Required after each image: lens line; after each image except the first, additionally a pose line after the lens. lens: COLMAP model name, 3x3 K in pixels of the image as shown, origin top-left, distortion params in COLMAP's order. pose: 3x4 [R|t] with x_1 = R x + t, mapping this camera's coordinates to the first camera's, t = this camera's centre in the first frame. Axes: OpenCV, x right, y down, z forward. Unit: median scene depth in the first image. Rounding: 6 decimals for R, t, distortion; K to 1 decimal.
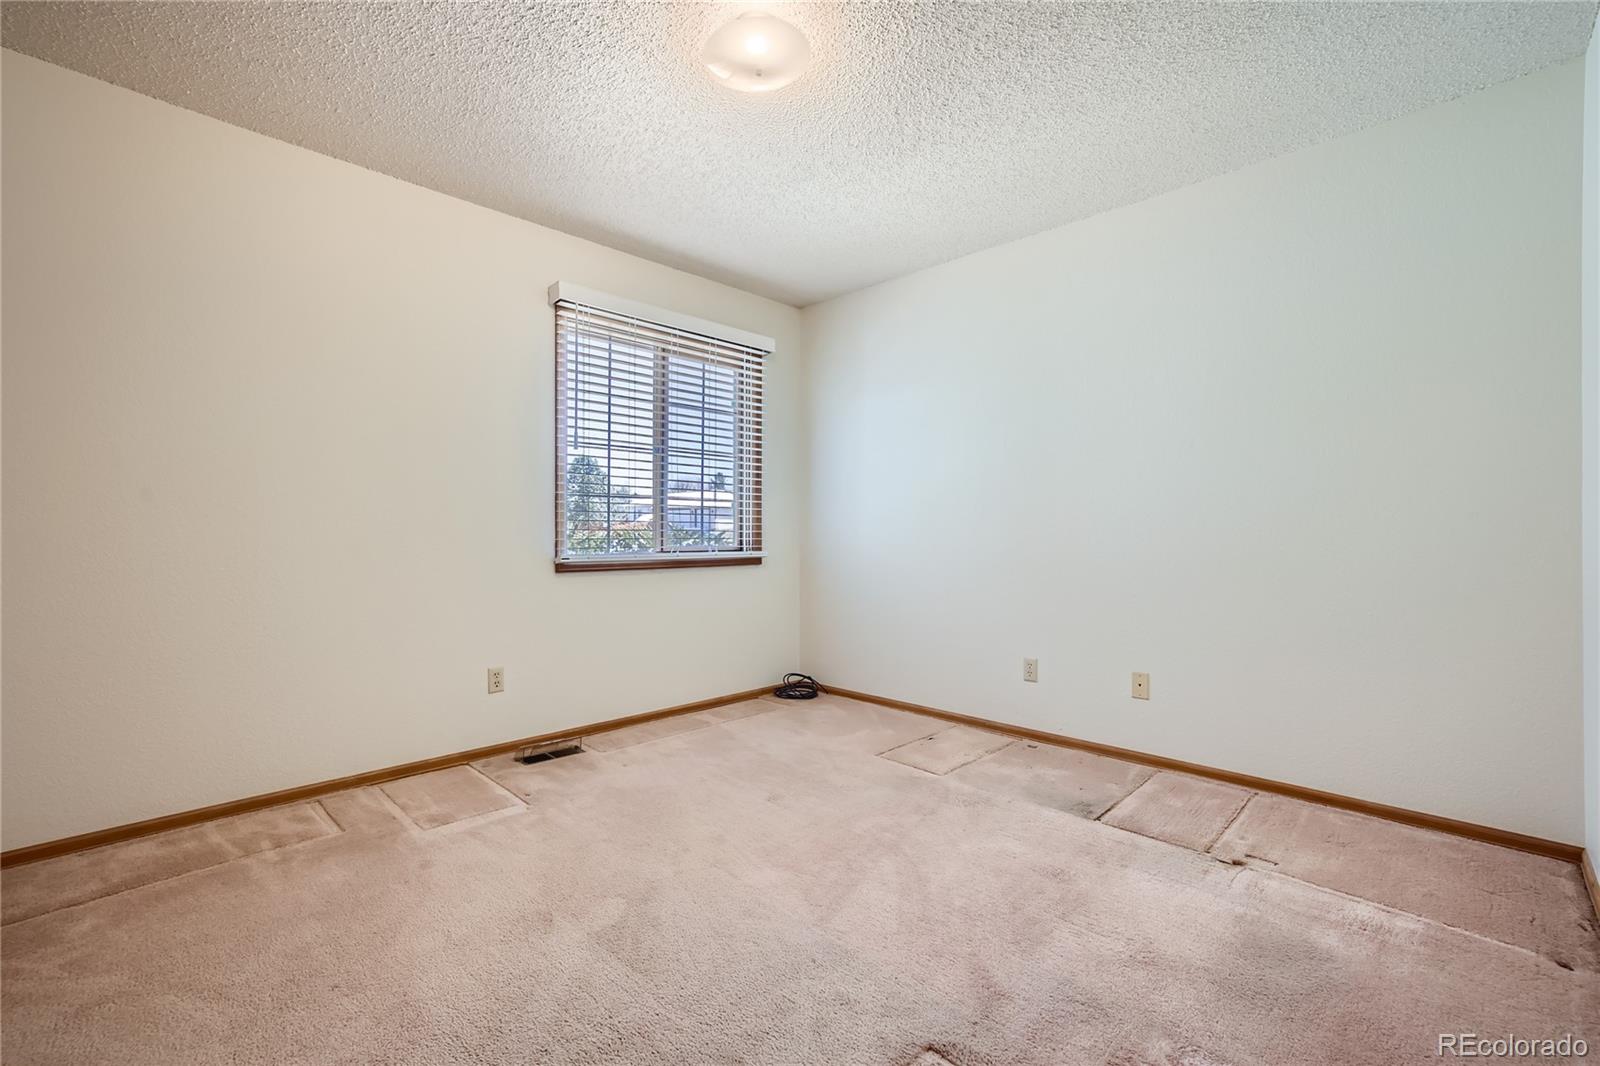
lens RADIAL K [[689.1, 0, 803.7], [0, 689.1, 529.2], [0, 0, 1]] dist [-0.022953, 0.018264]
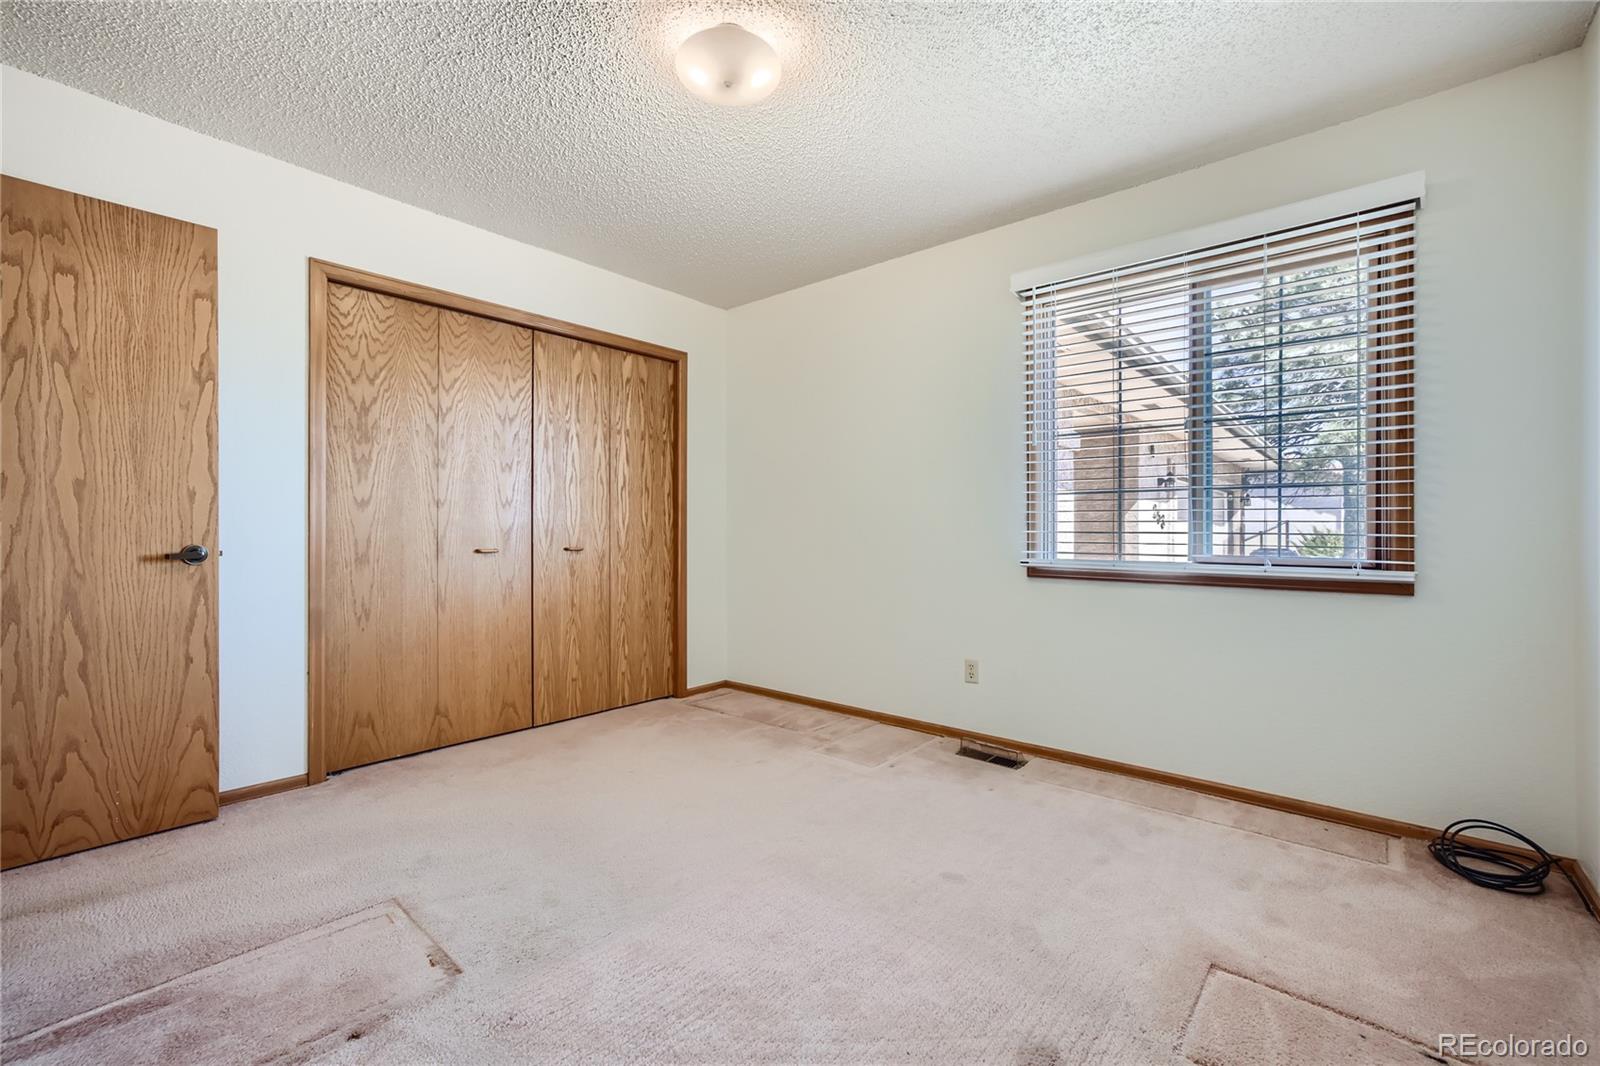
lens RADIAL K [[689.1, 0, 803.7], [0, 689.1, 529.2], [0, 0, 1]] dist [-0.022953, 0.018264]
pose [[0.065206, -0.002406, -0.997869, 0.572558], [0.000506, 0.999997, -0.002378, -0.001182], [0.997872, -0.000350, 0.065207, 0.620140]]
